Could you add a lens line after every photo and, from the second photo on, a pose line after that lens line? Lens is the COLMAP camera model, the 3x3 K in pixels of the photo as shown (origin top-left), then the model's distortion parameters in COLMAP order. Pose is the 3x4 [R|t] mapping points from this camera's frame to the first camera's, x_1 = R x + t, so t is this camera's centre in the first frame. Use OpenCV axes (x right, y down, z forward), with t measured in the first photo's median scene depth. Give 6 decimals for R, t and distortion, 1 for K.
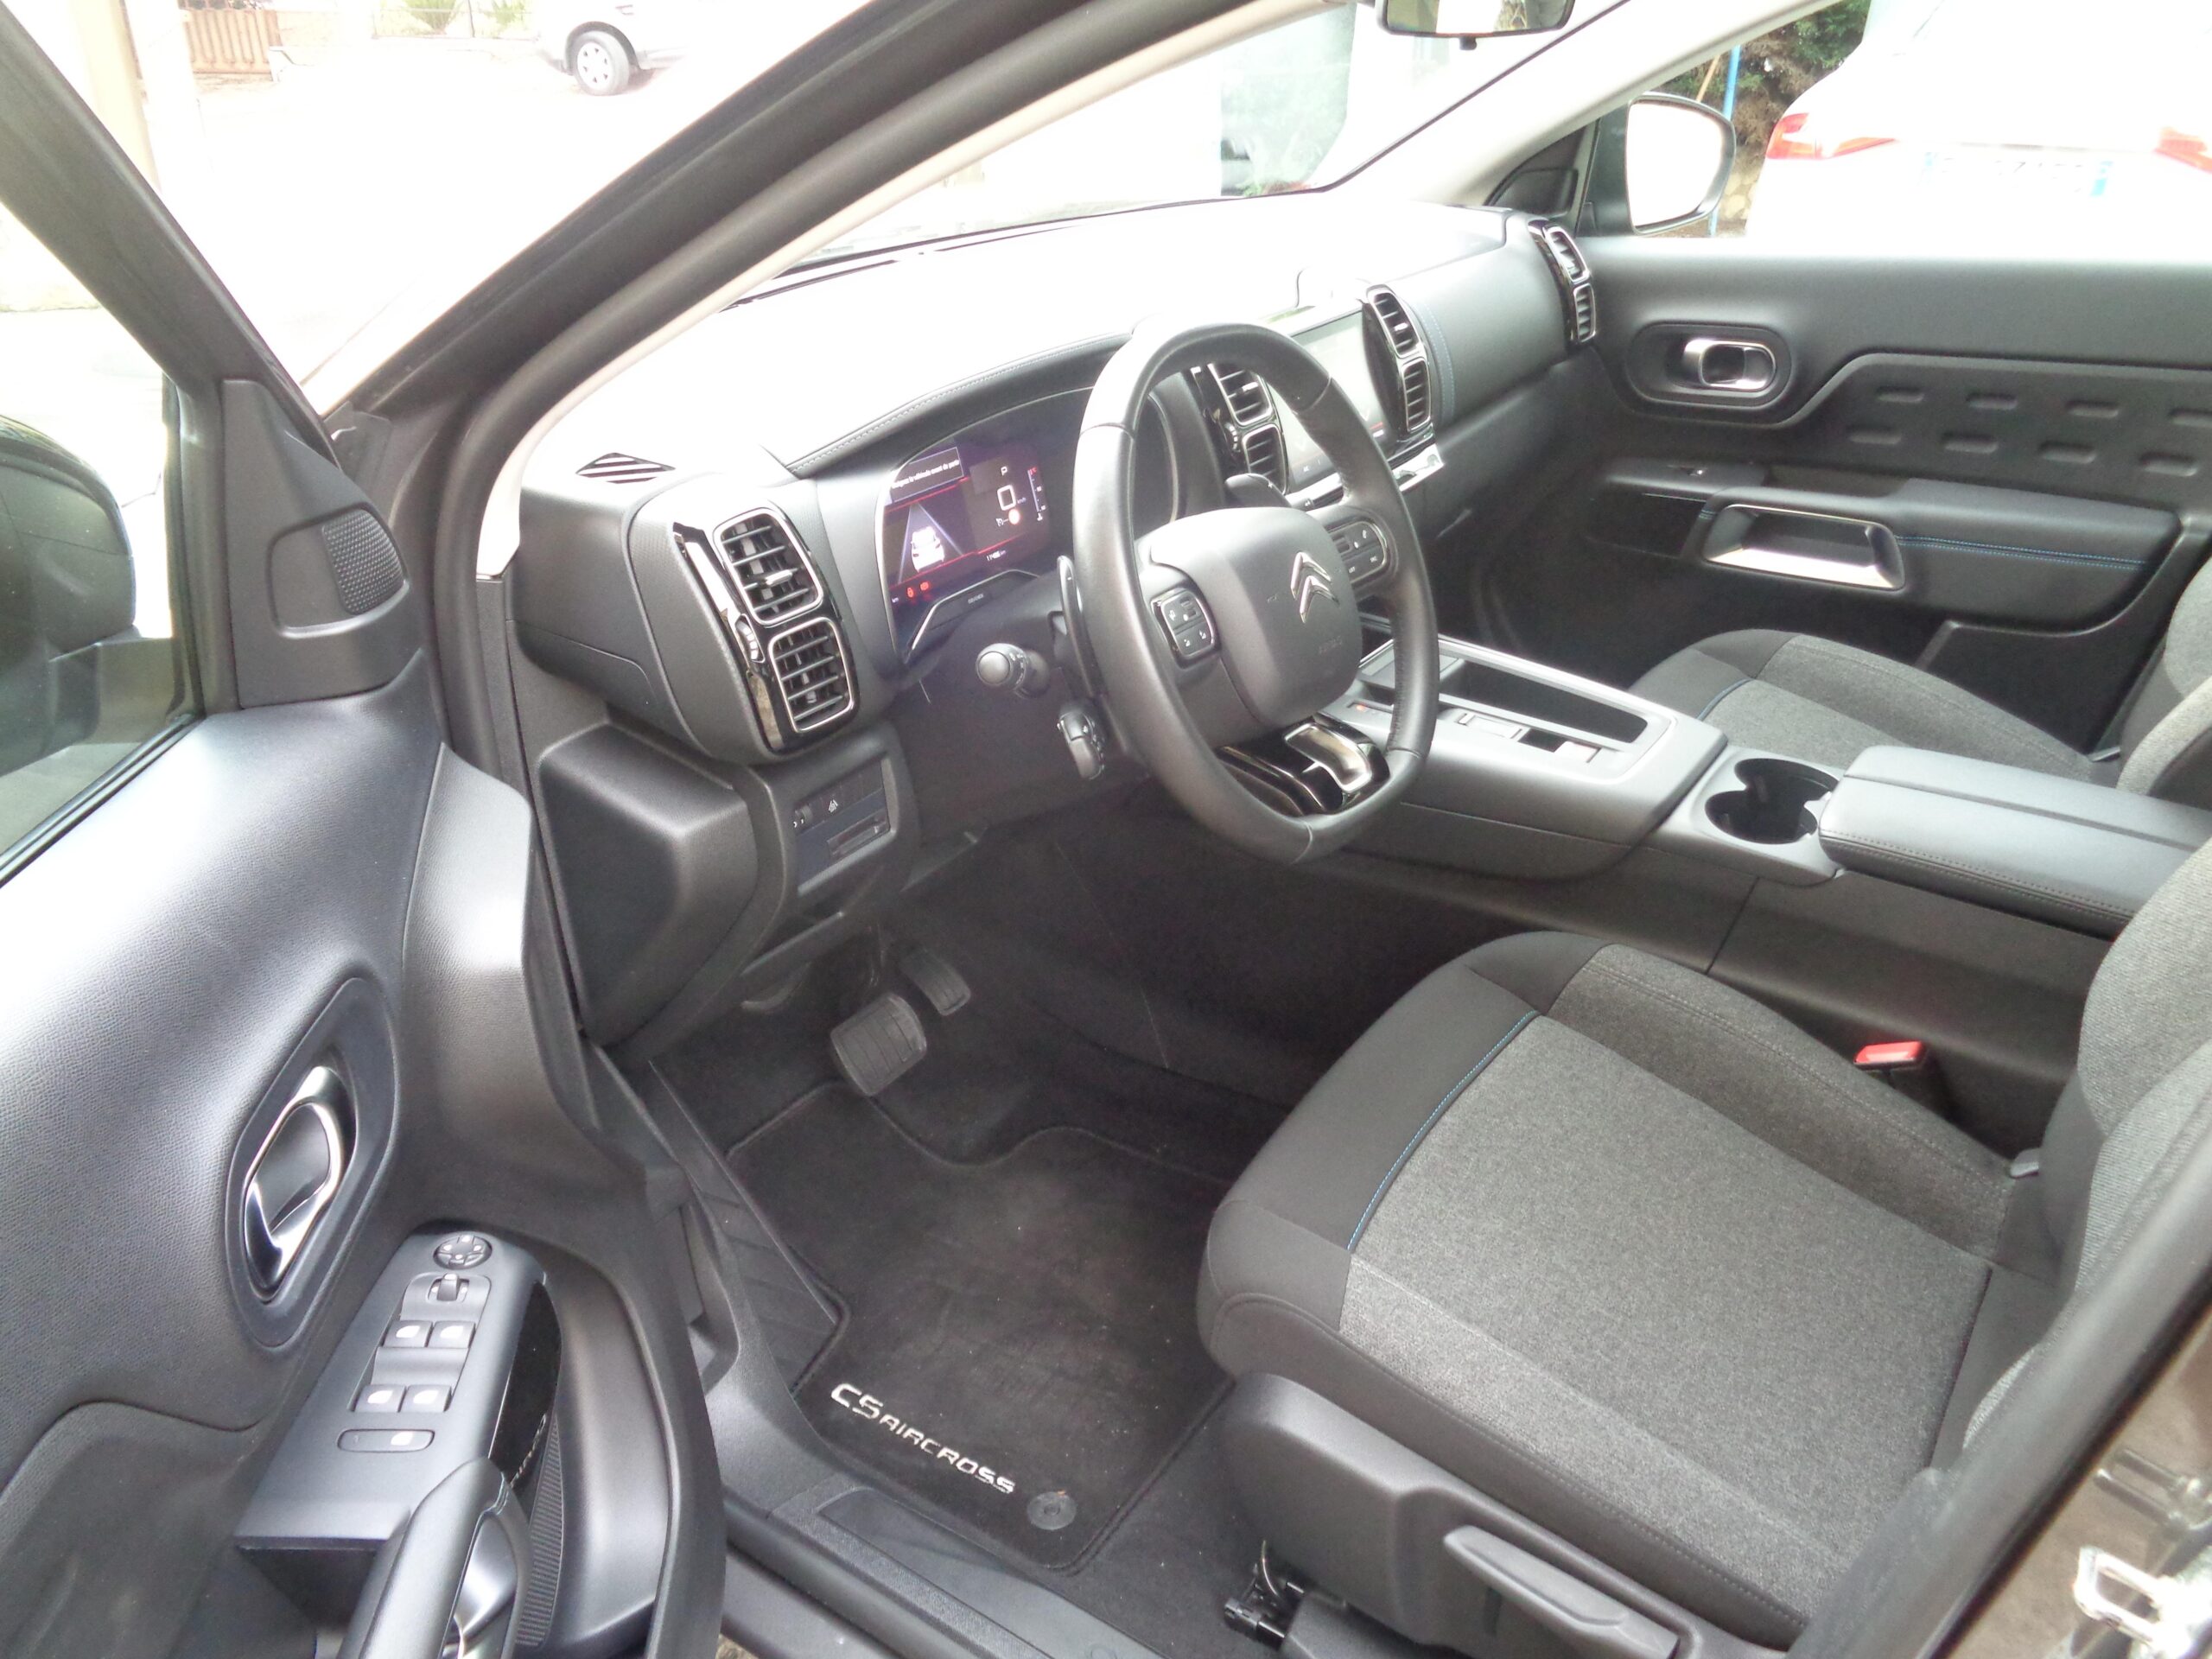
lens RADIAL K [[1658.9, 0, 1106.0], [0, 1658.9, 829.5], [0, 0, 1]] dist [-0.005414, -0.000825]
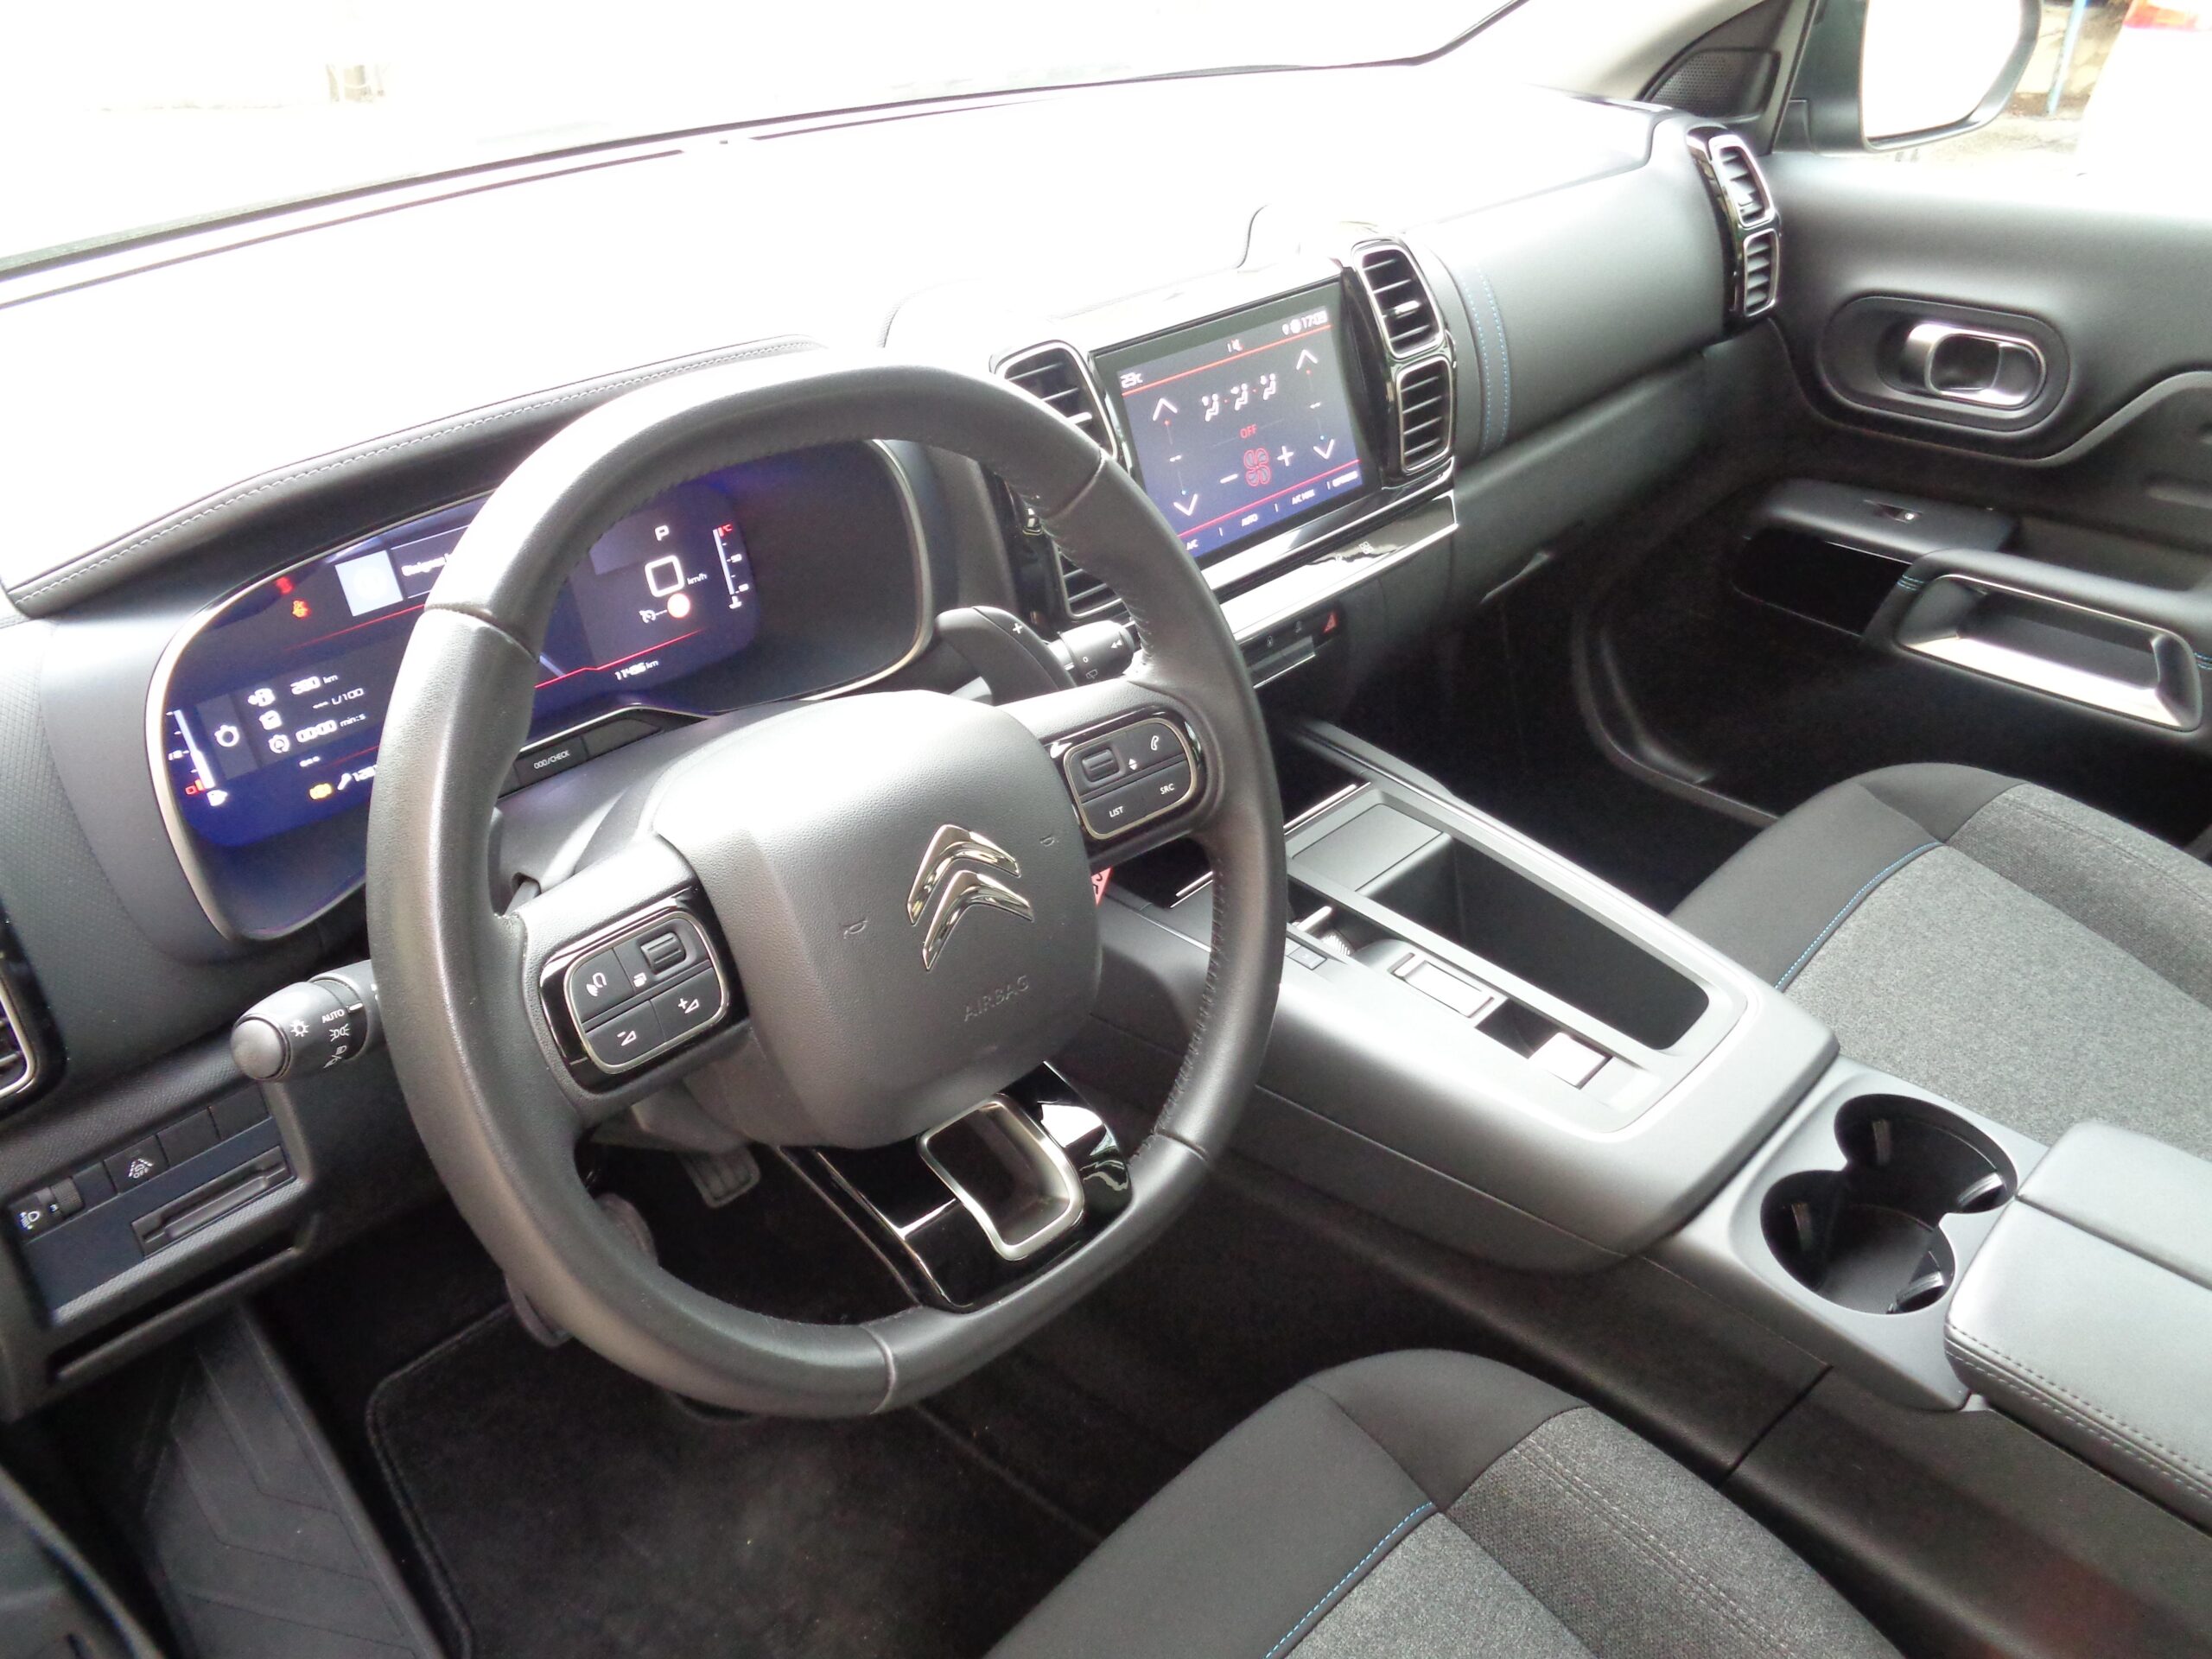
lens RADIAL K [[1660.9, 0, 1106.0], [0, 1660.9, 829.5], [0, 0, 1]] dist [-0.004556, -0.005876]
pose [[0.987046, 0.103492, -0.122594, 0.159116], [-0.092343, 0.991339, 0.093383, -0.150258], [0.131197, -0.080853, 0.988054, 0.333942]]
